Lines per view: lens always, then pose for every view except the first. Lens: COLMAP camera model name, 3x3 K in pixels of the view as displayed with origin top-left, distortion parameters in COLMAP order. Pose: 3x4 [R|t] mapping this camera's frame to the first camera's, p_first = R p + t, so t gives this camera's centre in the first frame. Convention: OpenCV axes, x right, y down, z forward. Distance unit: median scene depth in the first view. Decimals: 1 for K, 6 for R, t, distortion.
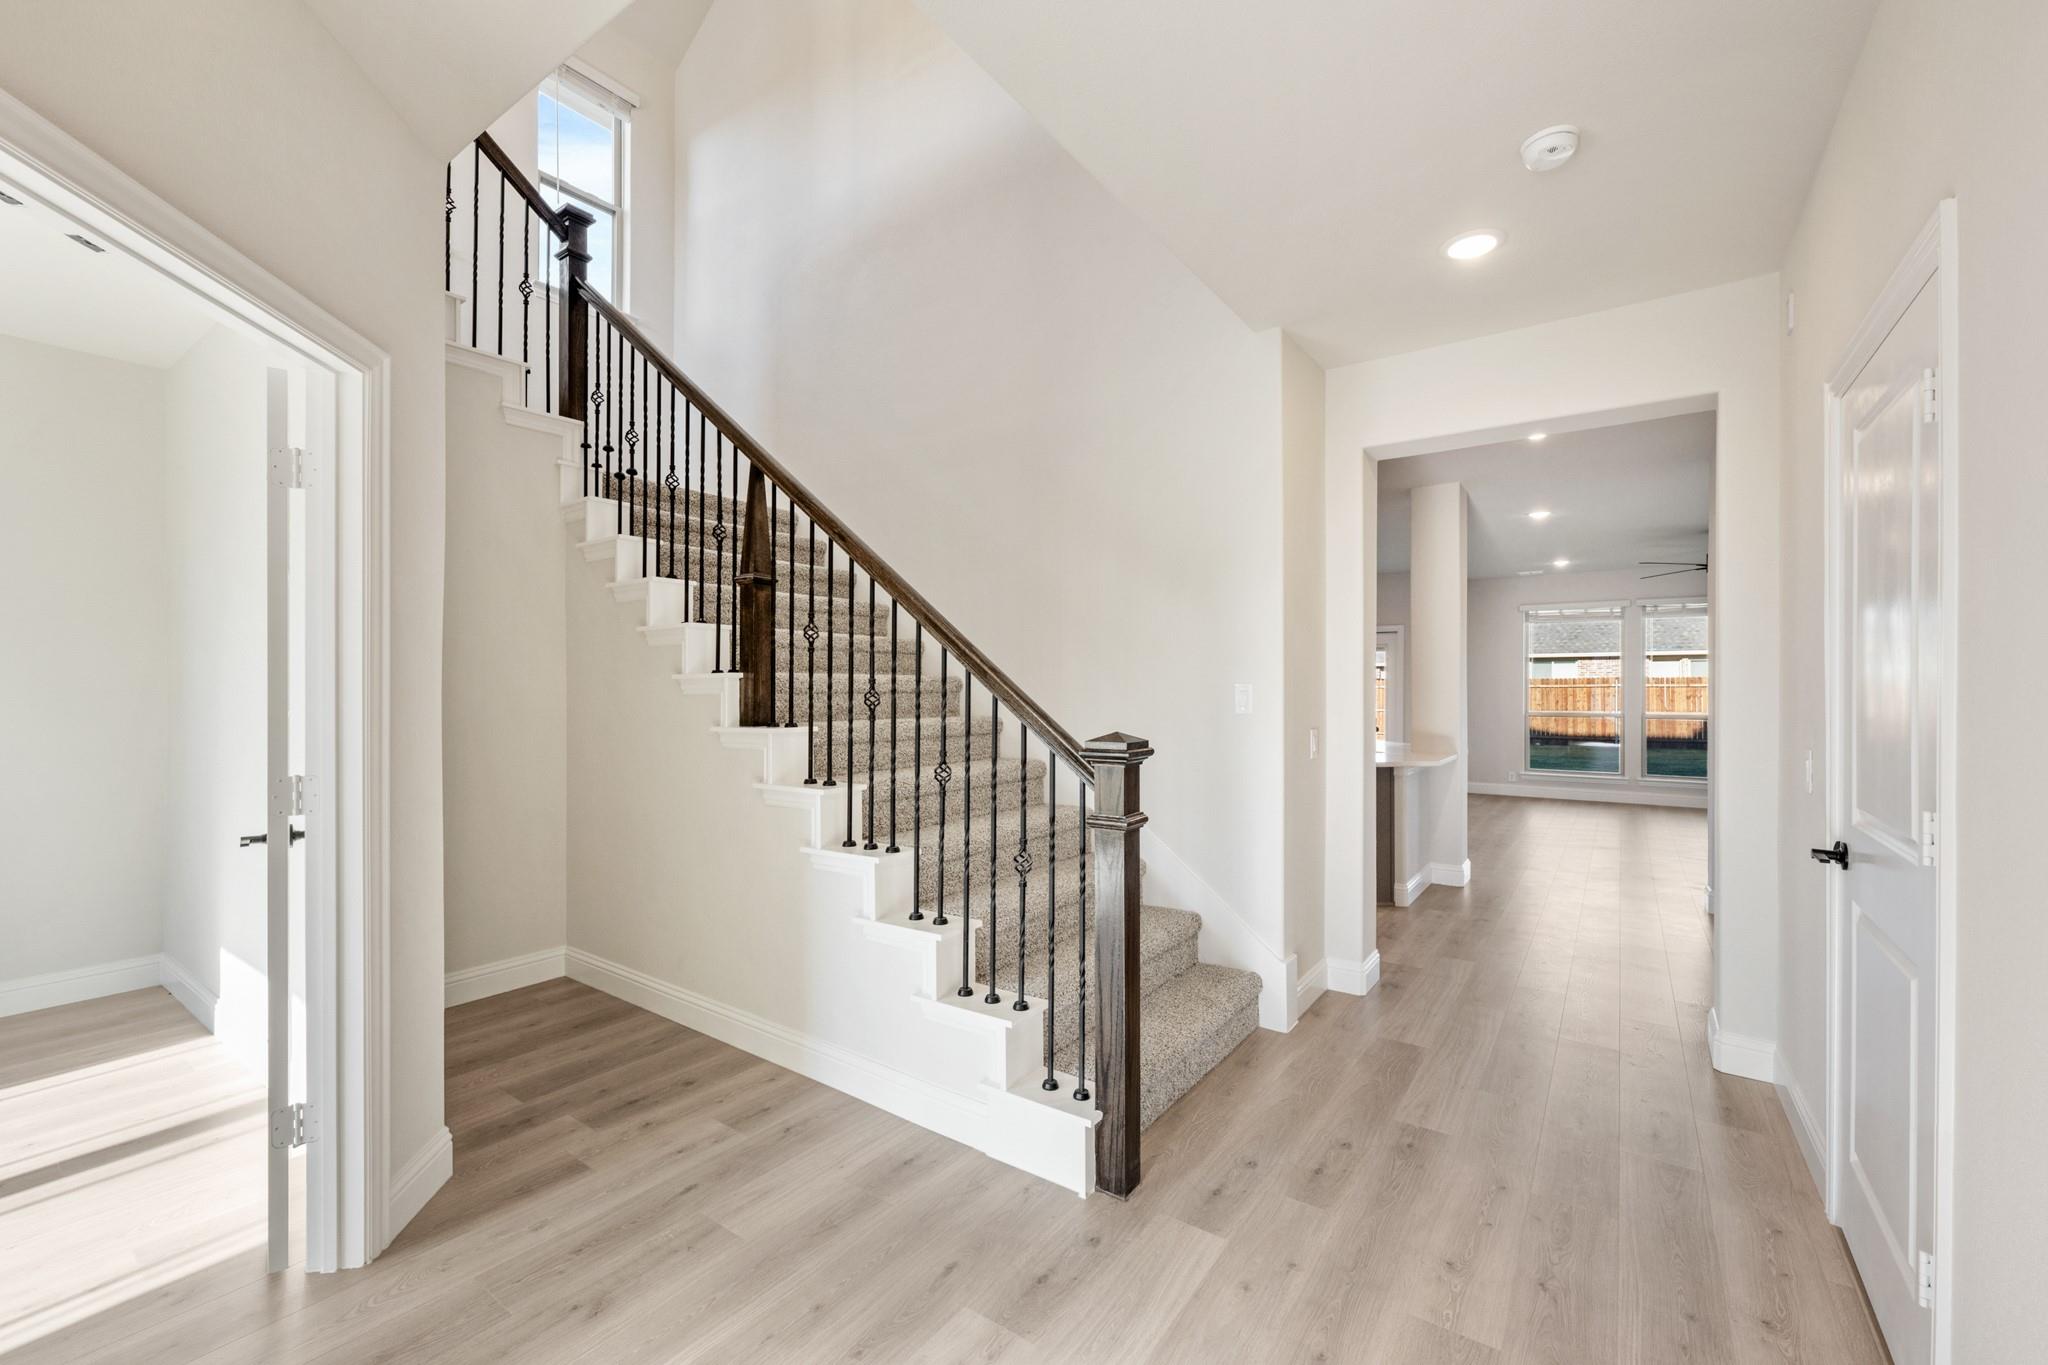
lens RADIAL K [[837.4, 0, 1024.0], [0, 837.4, 682.5], [0, 0, 1]] dist [-0.000075, -0.000263]
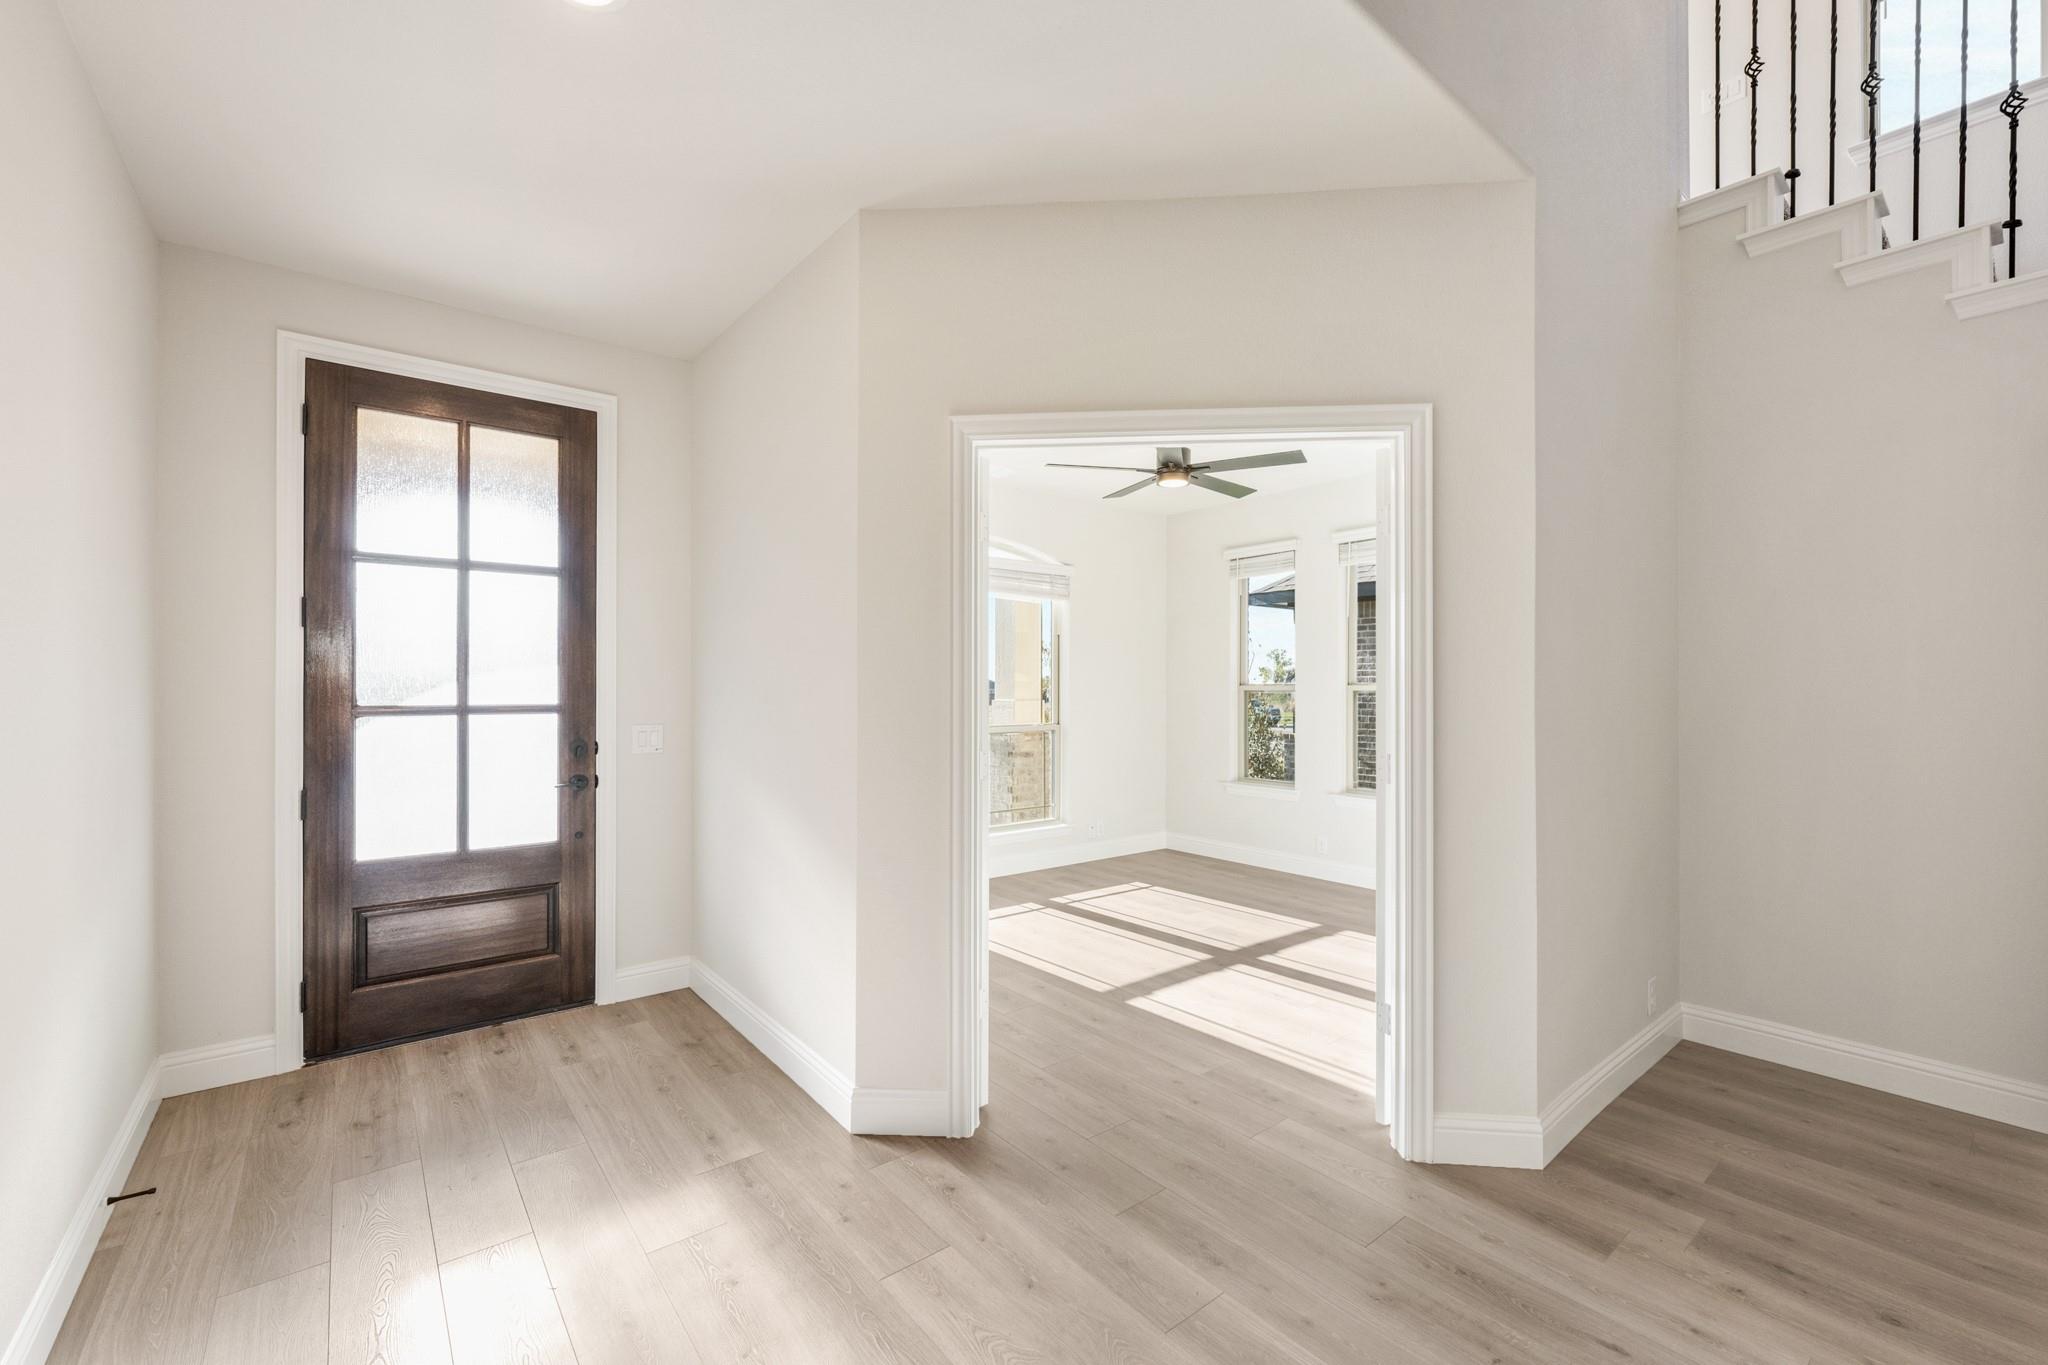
lens RADIAL K [[837.4, 0, 1024.0], [0, 837.4, 682.5], [0, 0, 1]] dist [-0.000075, -0.000263]
pose [[-0.250342, -0.002961, -0.968153, 0.420155], [0.000360, 0.999995, -0.003152, 0.004308], [0.968157, -0.001138, -0.250340, 0.603019]]
